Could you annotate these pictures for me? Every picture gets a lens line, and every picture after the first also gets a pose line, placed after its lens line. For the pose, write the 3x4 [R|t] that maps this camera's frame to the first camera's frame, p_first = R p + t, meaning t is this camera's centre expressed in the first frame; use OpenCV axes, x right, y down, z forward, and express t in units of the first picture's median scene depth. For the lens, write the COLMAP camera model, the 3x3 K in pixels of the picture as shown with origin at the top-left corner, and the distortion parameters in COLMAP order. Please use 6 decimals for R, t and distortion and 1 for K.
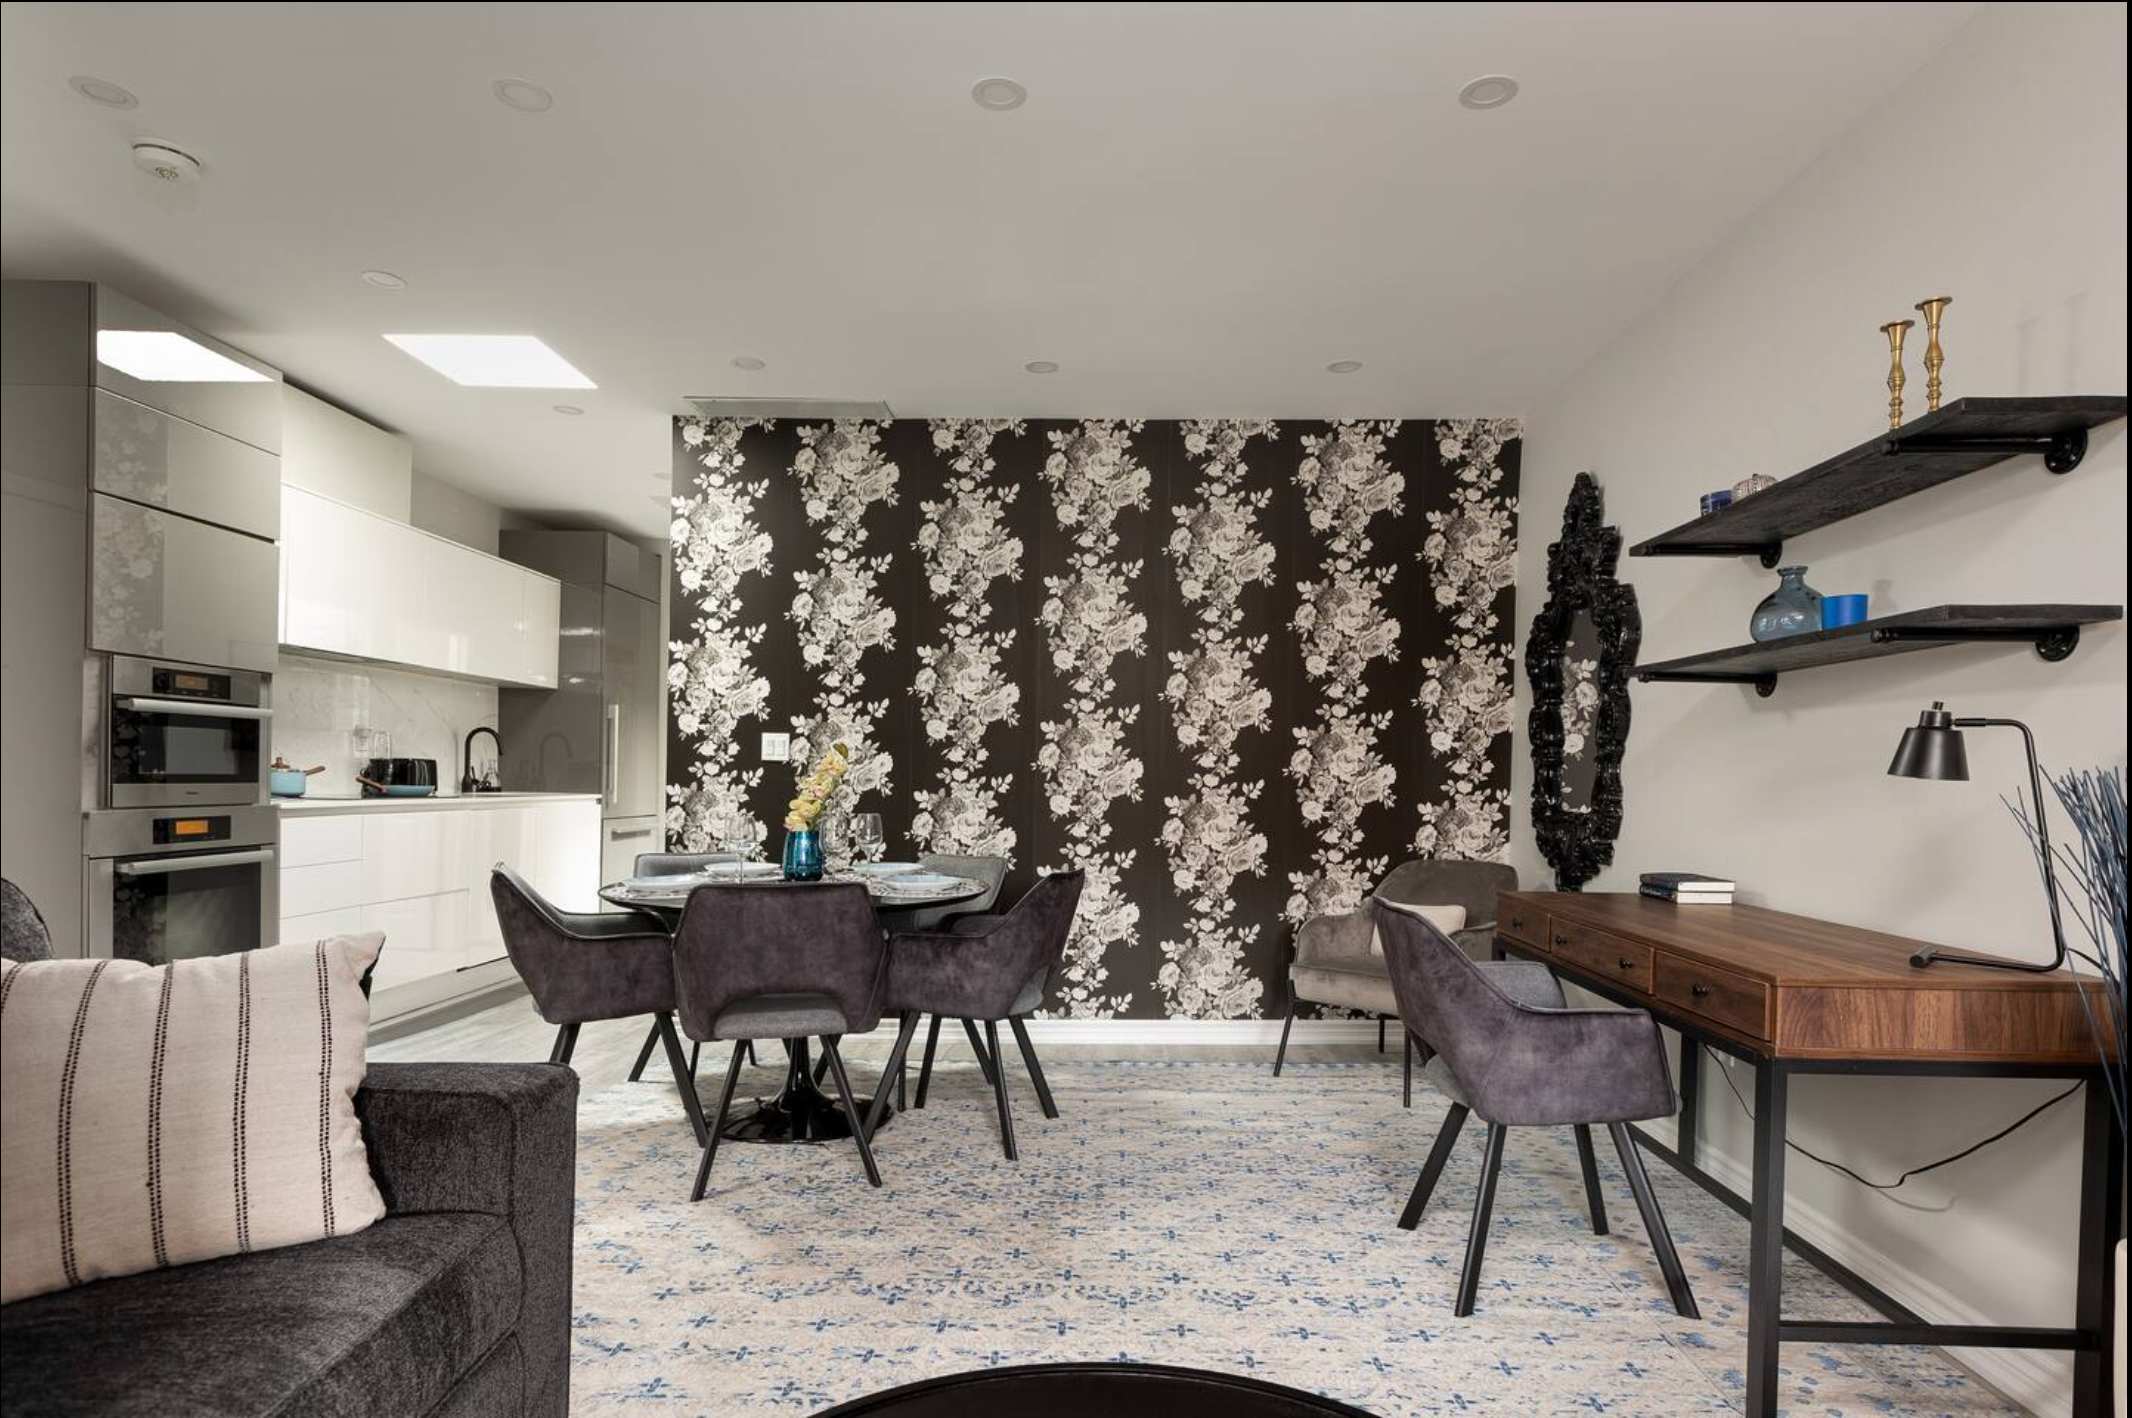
lens RADIAL K [[1182.2, 0, 1074.3], [0, 1182.2, 721.4], [0, 0, 1]] dist [0.008012, 0.000362]
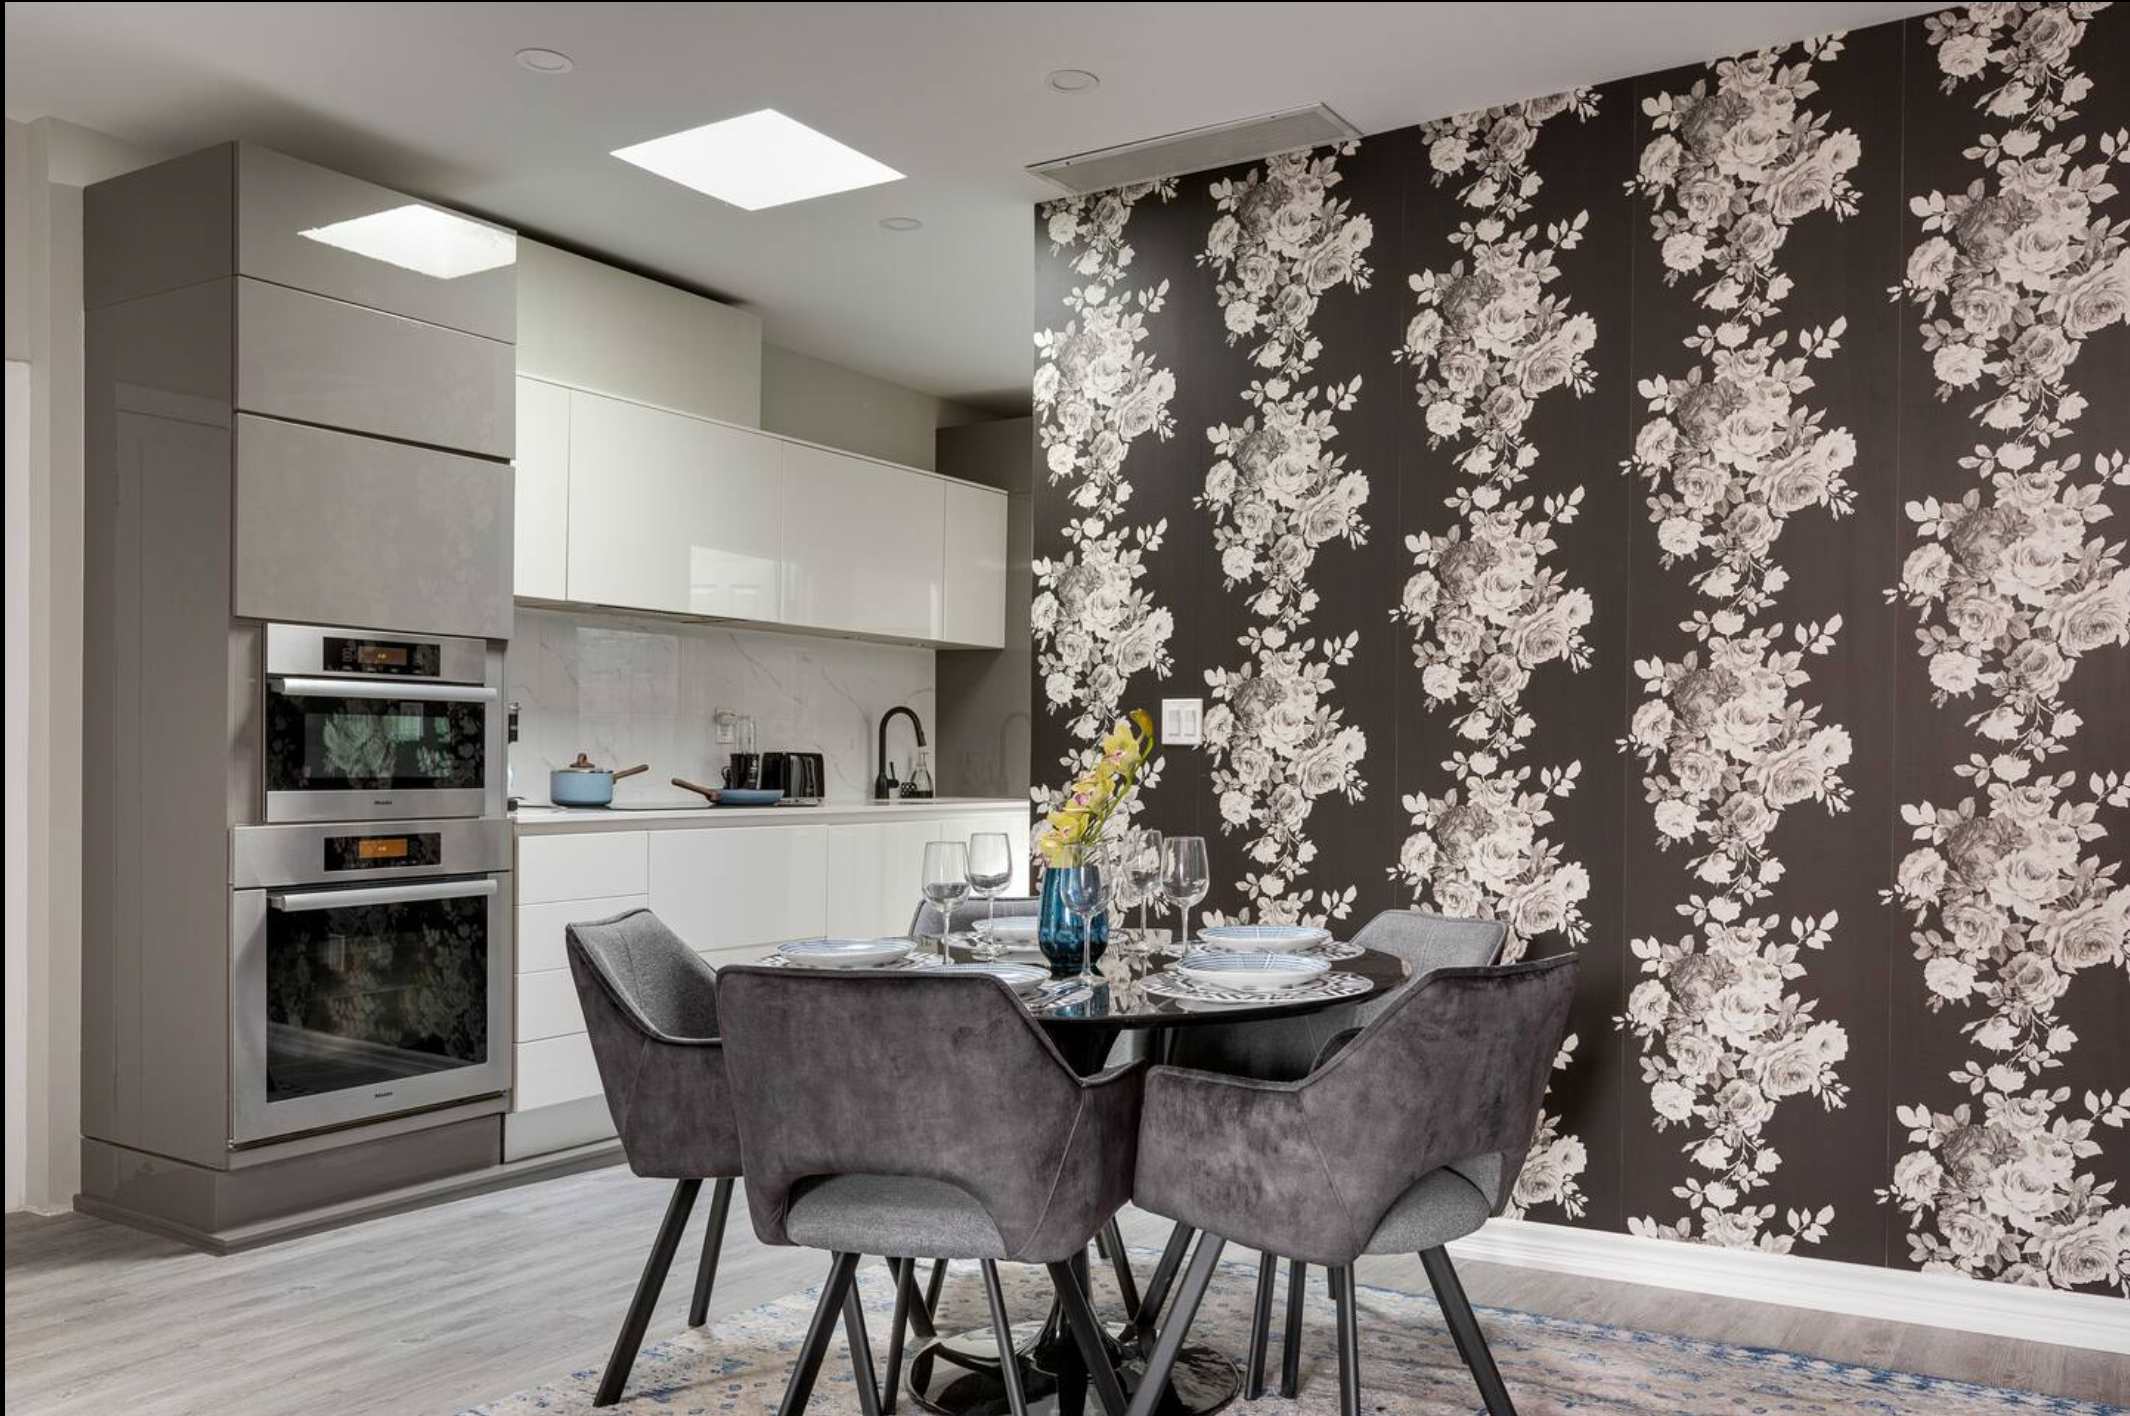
lens RADIAL K [[1700.4, 0, 1065.8], [0, 1700.4, 709.7], [0, 0, 1]] dist [0.025435, -0.023739]
pose [[0.860607, -0.030942, -0.508329, 0.140344], [0.036022, 0.999351, 0.000154, 0.013674], [0.507994, -0.018444, 0.861163, 0.235380]]
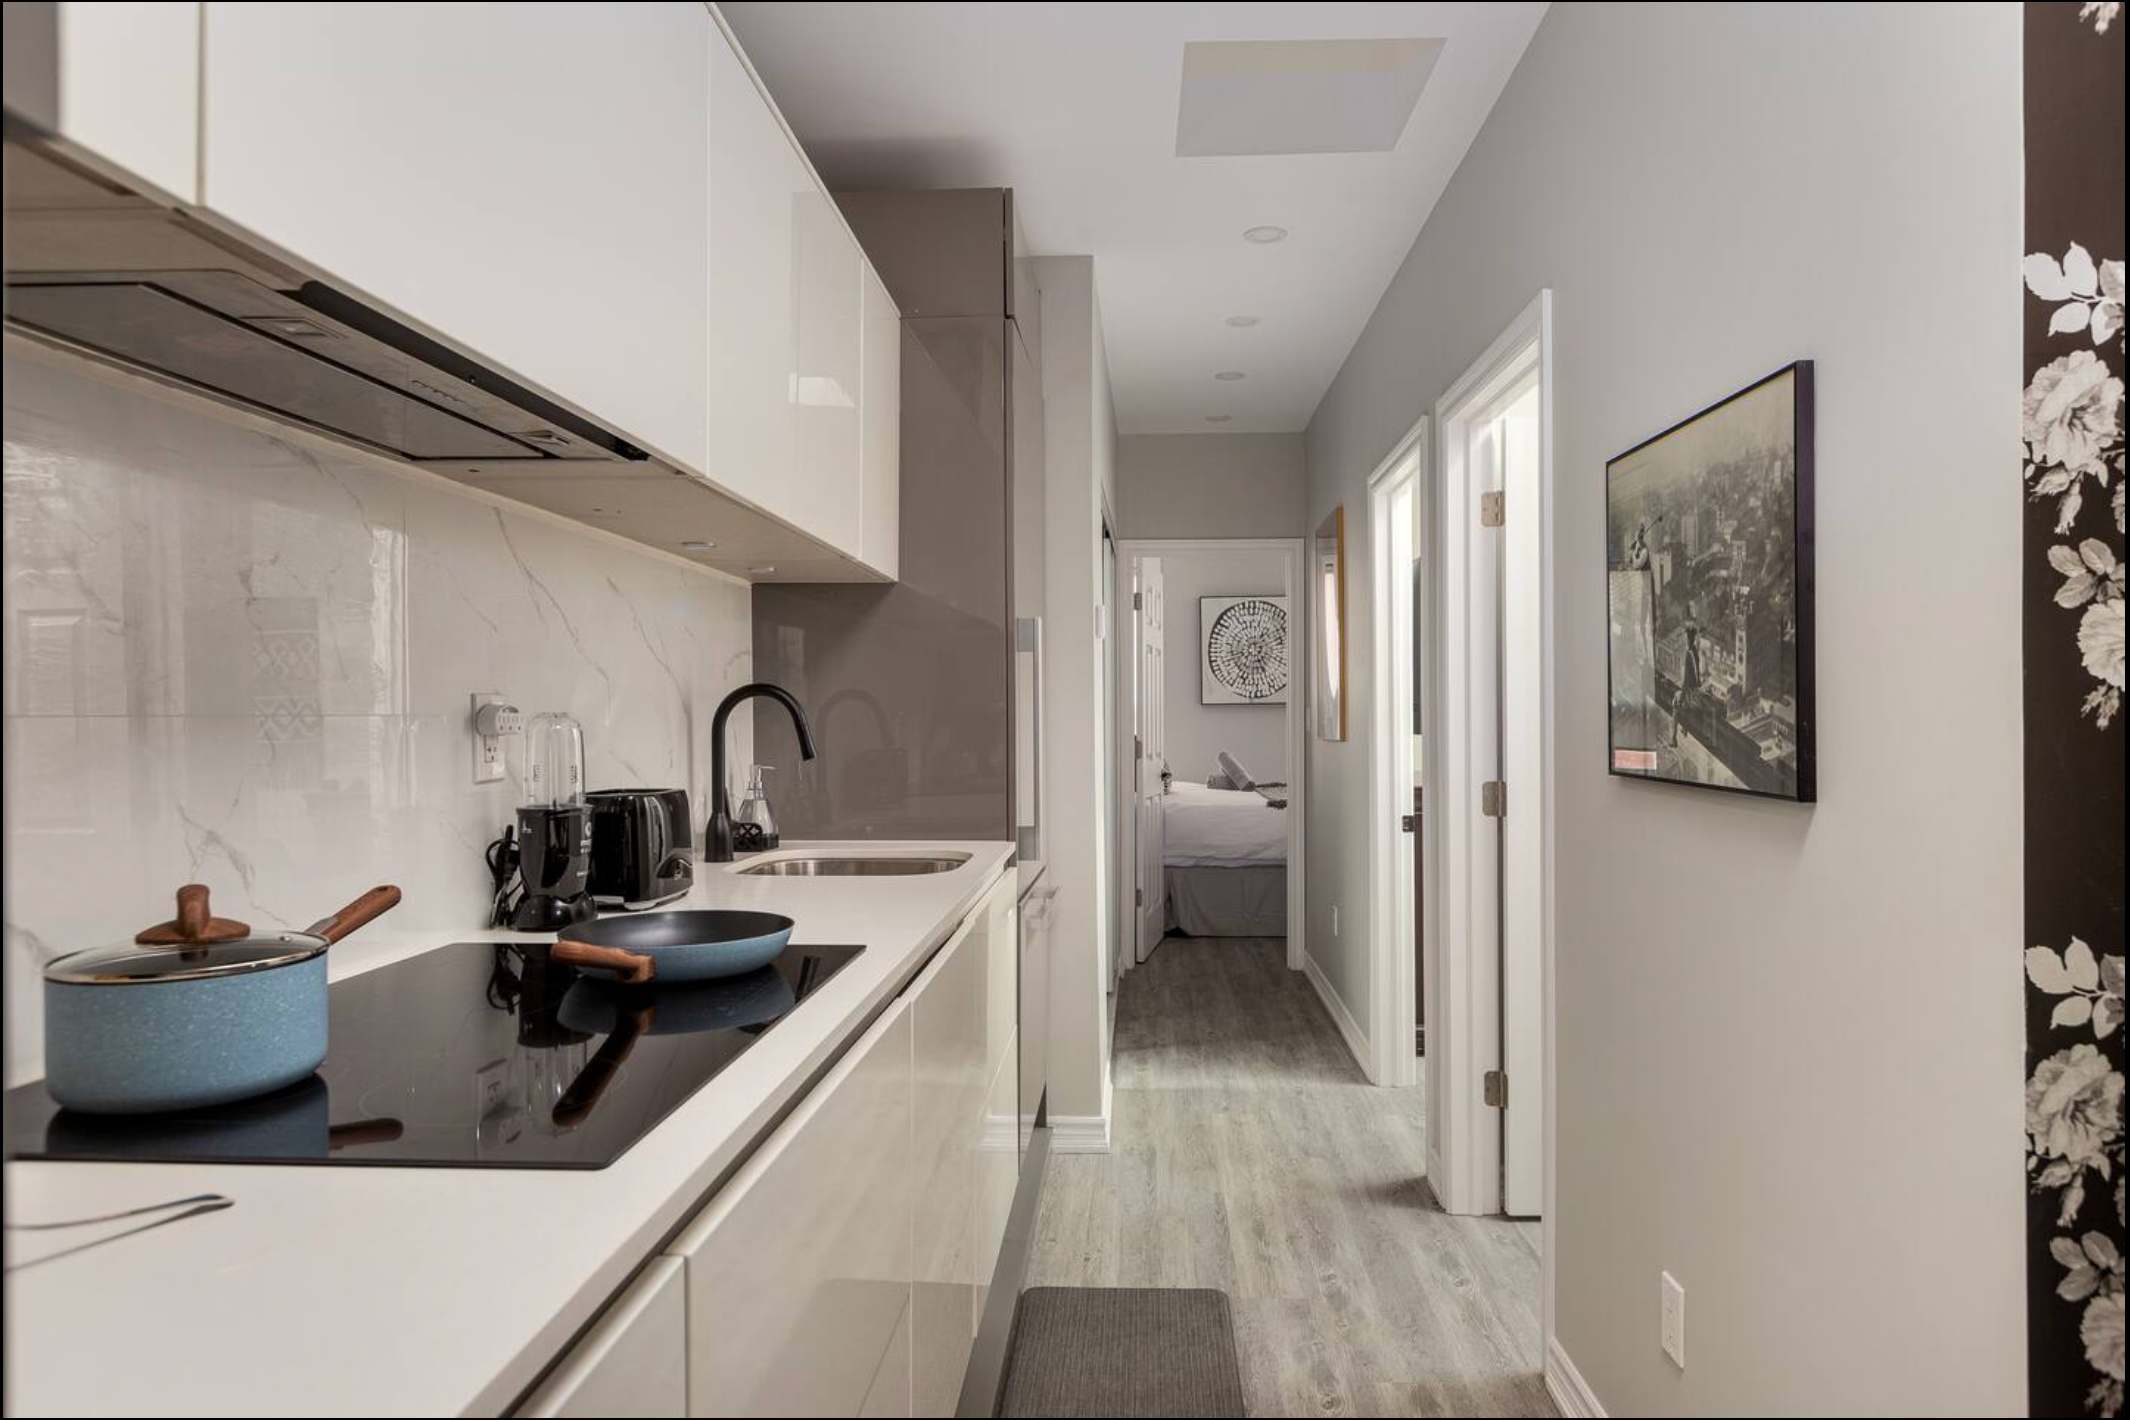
lens RADIAL K [[1265.1, 0, 1064.9], [0, 1265.1, 710.0], [0, 0, 1]] dist [0.003913, 0.000095]
pose [[0.999316, -0.030123, -0.021436, -0.528938], [0.031056, 0.998520, 0.044648, -0.002638], [0.020060, -0.045284, 0.998773, 0.810197]]
